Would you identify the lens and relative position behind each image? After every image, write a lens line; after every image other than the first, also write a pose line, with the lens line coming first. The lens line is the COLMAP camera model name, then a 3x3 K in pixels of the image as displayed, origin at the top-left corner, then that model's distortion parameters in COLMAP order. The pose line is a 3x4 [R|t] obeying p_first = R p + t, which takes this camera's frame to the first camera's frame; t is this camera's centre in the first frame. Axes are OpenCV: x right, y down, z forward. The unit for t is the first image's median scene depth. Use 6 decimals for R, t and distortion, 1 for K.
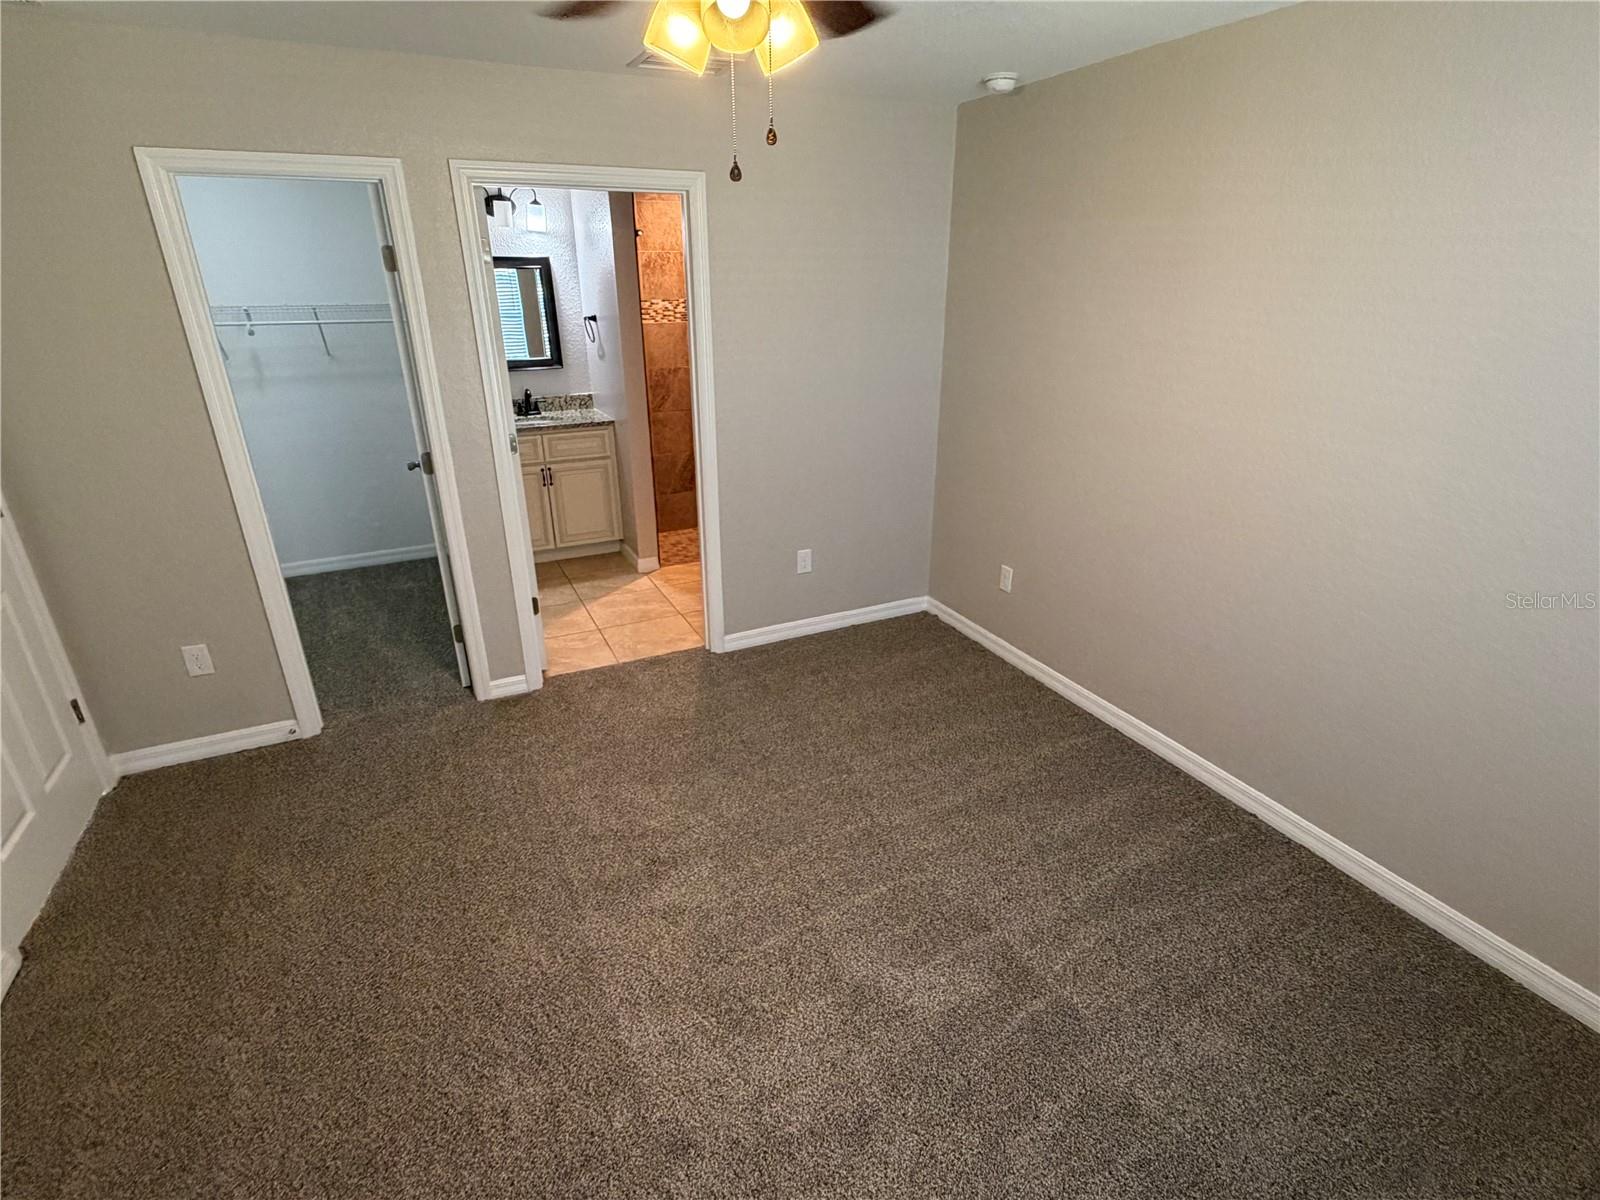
lens RADIAL K [[785.2, 0, 795.8], [0, 785.2, 589.9], [0, 0, 1]] dist [-0.002966, -0.000111]
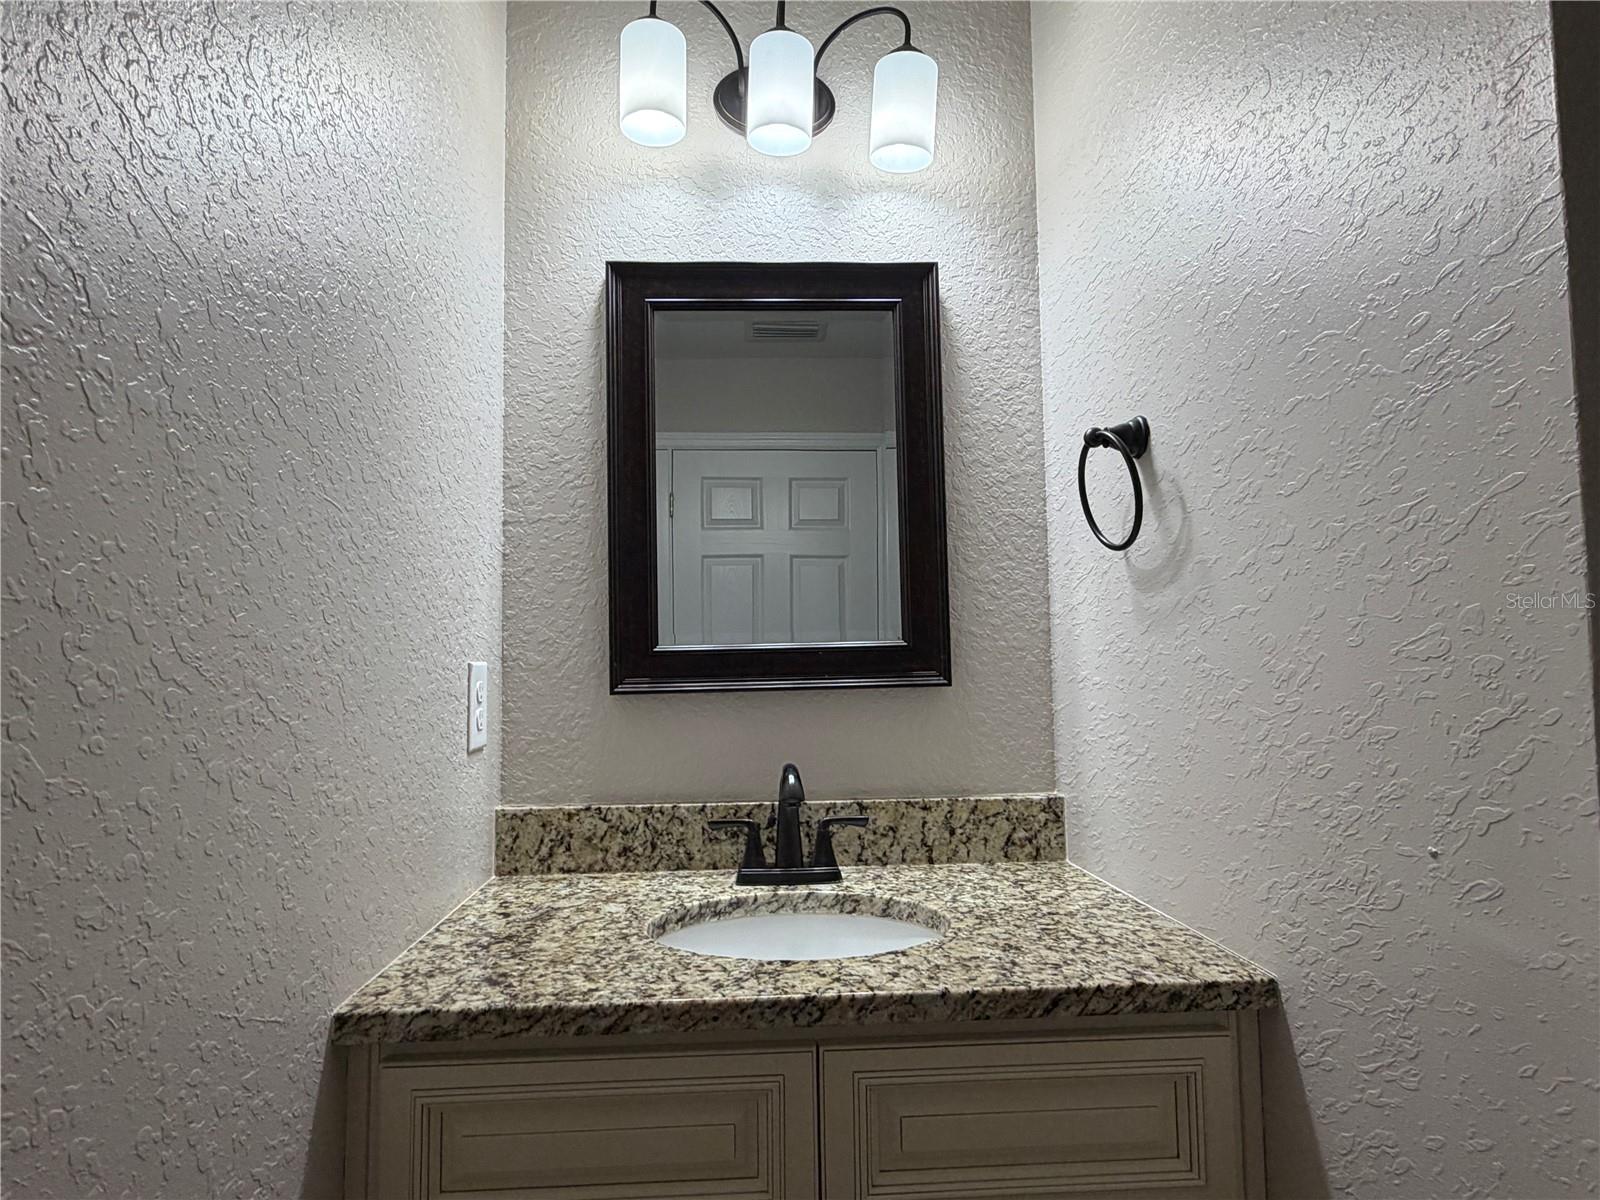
lens RADIAL K [[886.9, 0, 793.1], [0, 886.9, 602.2], [0, 0, 1]] dist [0.000831, 0.000054]
pose [[0.925403, -0.045794, -0.376209, -0.232126], [-0.124023, 0.901422, -0.414798, -0.183631], [0.358118, 0.430514, 0.828498, 0.731770]]
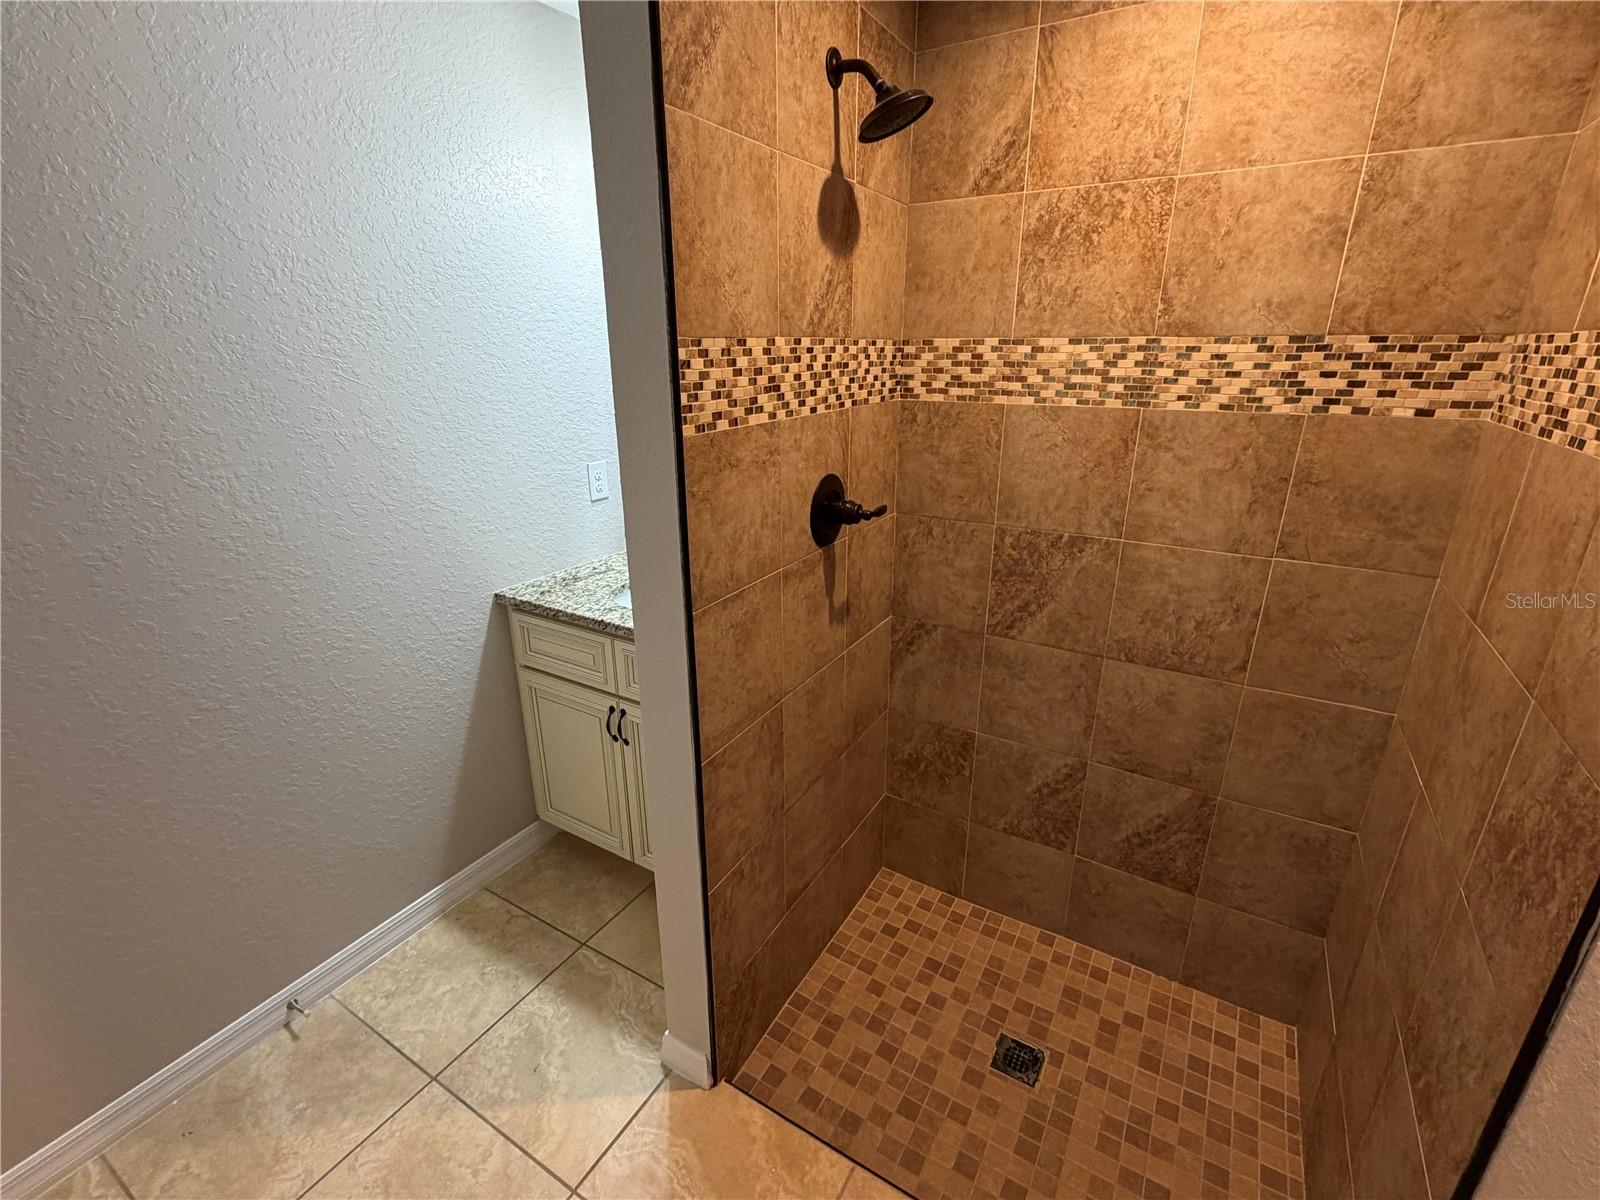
lens RADIAL K [[719.7, 0, 798.8], [0, 719.7, 601.3], [0, 0, 1]] dist [0.000799, -0.000472]
pose [[0.535526, 0.283831, -0.795394, 0.043145], [-0.305632, 0.943127, 0.130772, -0.271796], [0.787275, 0.173066, 0.591816, 0.754592]]
